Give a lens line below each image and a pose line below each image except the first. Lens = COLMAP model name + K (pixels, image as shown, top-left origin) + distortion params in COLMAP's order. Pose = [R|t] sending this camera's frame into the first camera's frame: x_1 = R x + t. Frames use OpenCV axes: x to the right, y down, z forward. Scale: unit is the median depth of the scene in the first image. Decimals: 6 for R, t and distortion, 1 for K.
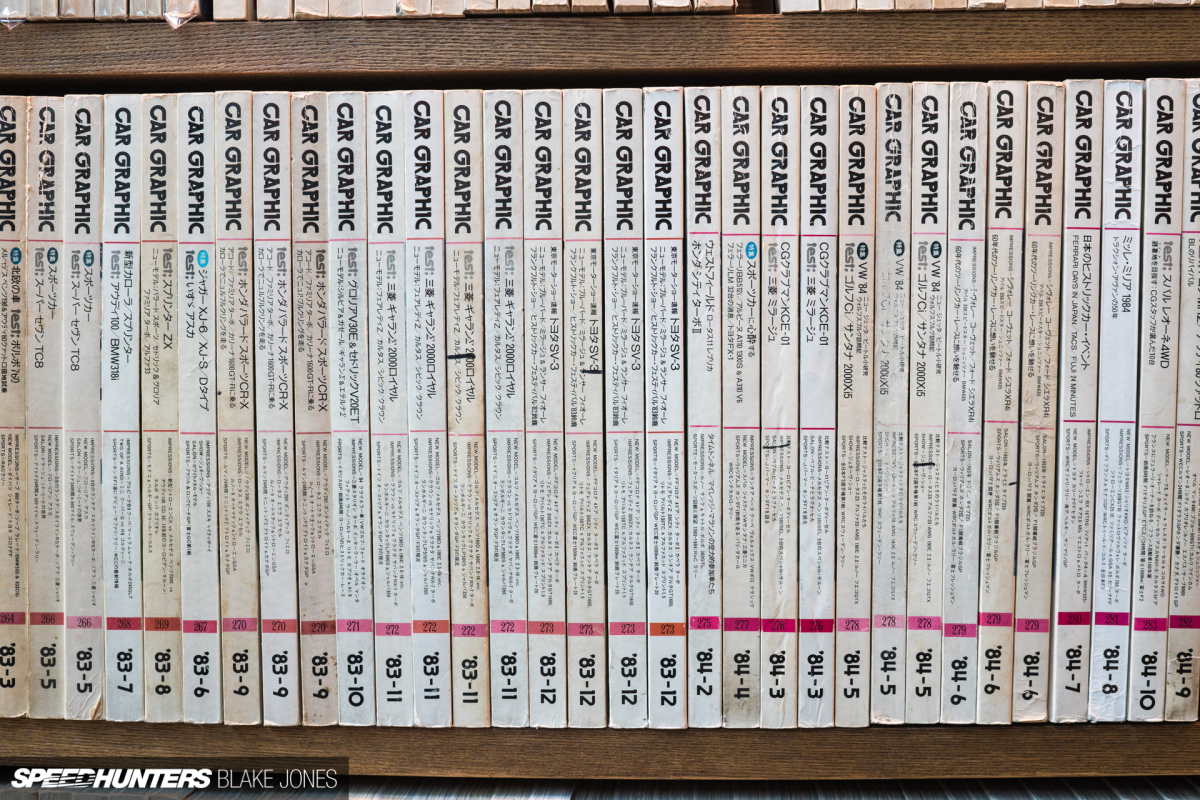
lens RADIAL K [[1621.6, 0, 600.3], [0, 1621.6, 398.4], [0, 0, 1]] dist [-0.155987, 0.000000]
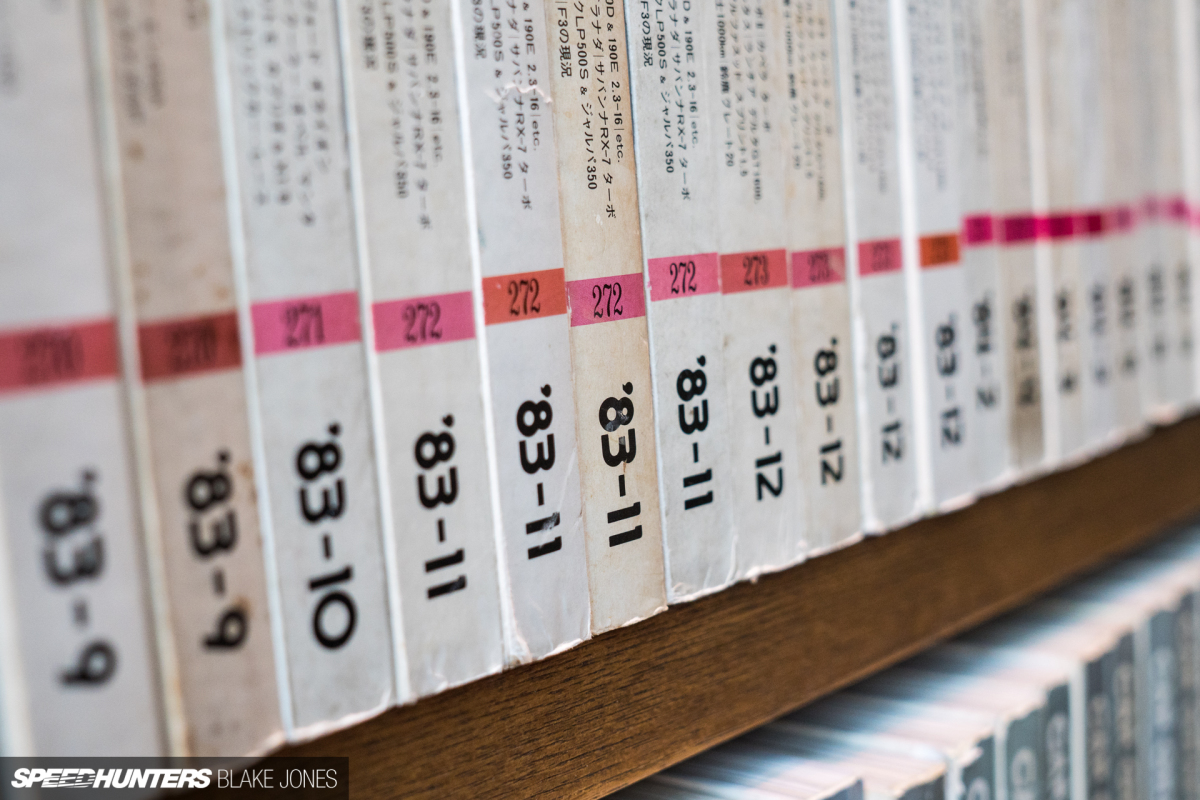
lens RADIAL K [[1621.6, 0, 599.8], [0, 1621.6, 400.4], [0, 0, 1]] dist [-0.155987, 0.000000]
pose [[0.667159, -0.138988, 0.731834, -0.304409], [0.134928, 0.988736, 0.064774, 0.142459], [-0.732594, 0.055531, 0.678397, 0.797597]]
